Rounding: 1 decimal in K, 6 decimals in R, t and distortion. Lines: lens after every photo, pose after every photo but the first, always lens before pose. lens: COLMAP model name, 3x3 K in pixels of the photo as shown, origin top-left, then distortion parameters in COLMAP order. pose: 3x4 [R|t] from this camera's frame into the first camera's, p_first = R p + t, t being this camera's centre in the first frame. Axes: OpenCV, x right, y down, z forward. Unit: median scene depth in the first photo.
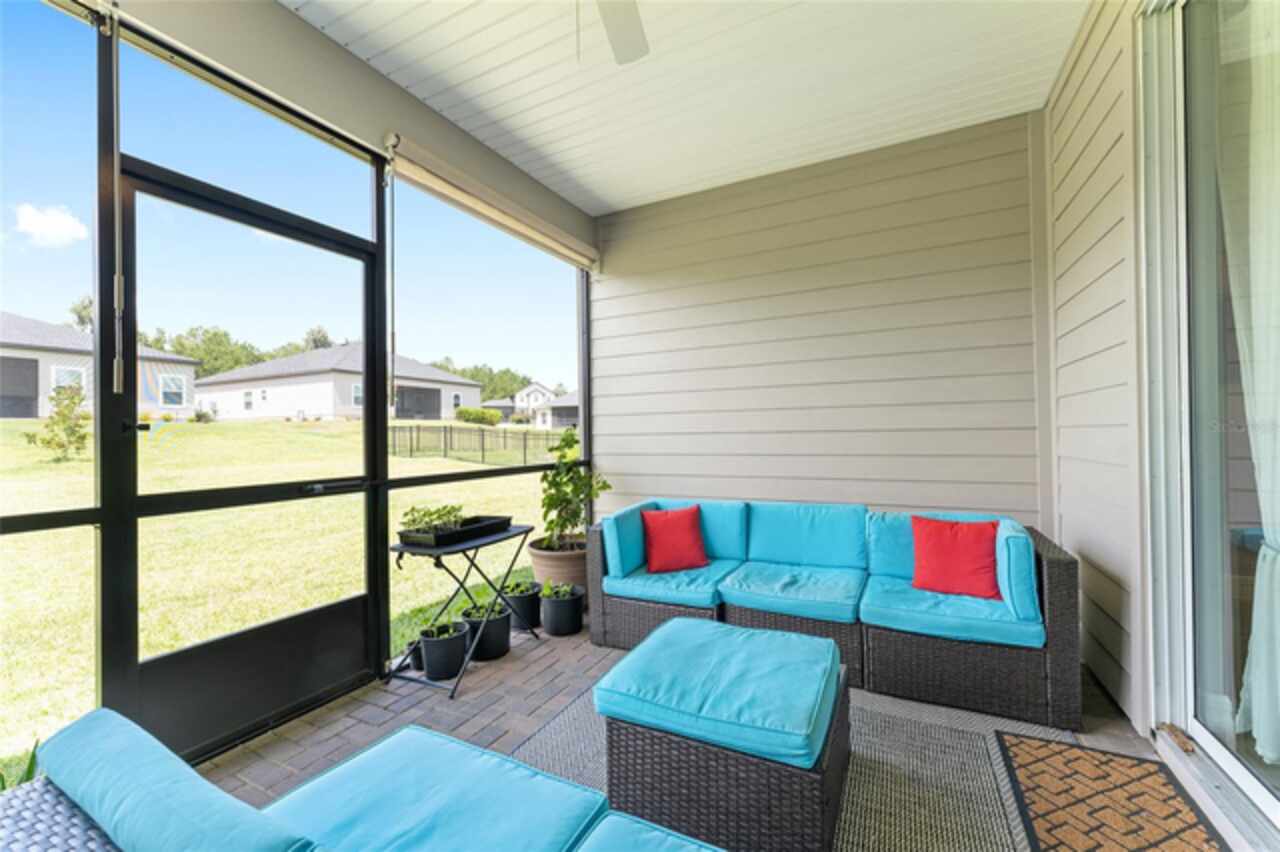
lens RADIAL K [[520.9, 0, 641.3], [0, 520.9, 433.6], [0, 0, 1]] dist [0.000968, -0.000224]
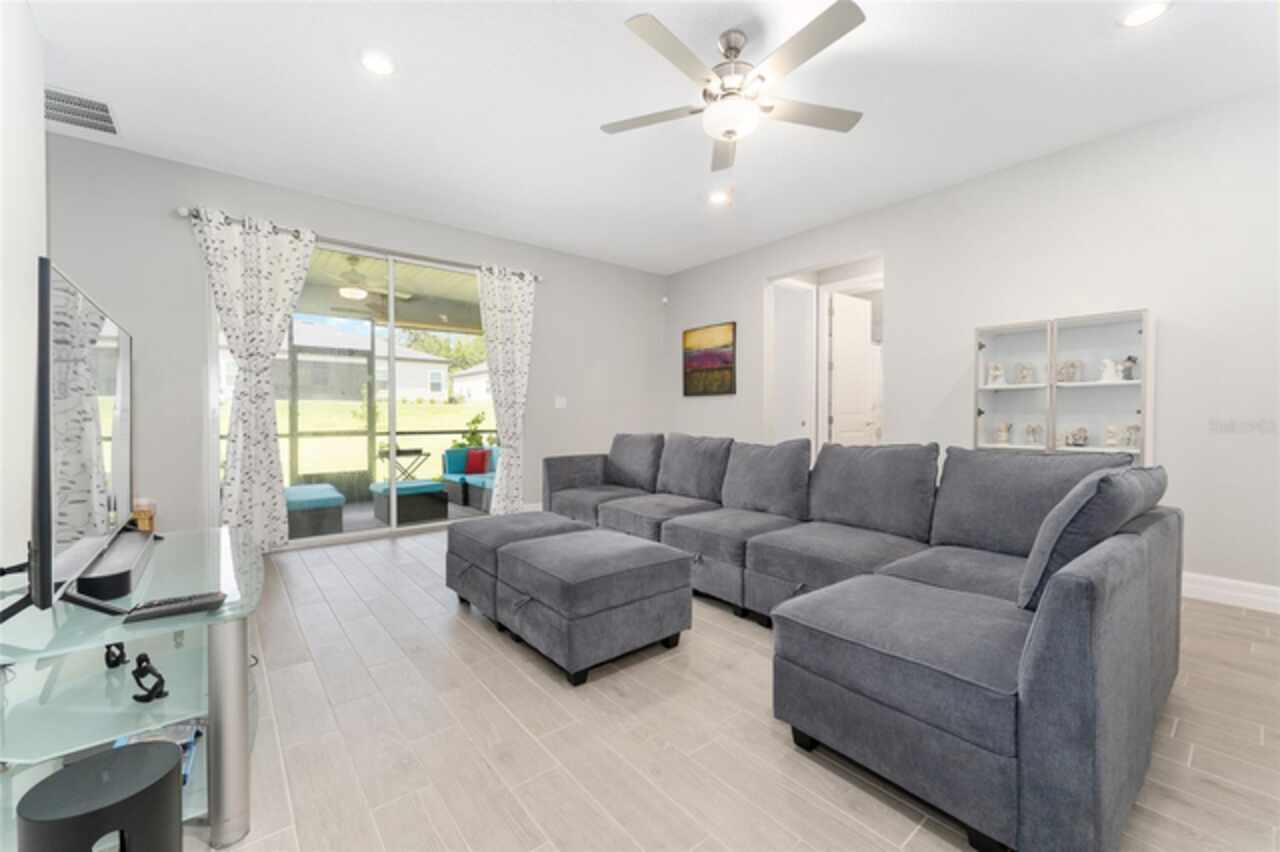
lens RADIAL K [[520.9, 0, 633.0], [0, 520.9, 420.4], [0, 0, 1]] dist [0.000968, -0.000224]
pose [[0.912202, 0.017798, -0.409355, 1.357951], [-0.012651, 0.999803, 0.015280, -0.026638], [0.409546, -0.008760, 0.912247, -0.709343]]
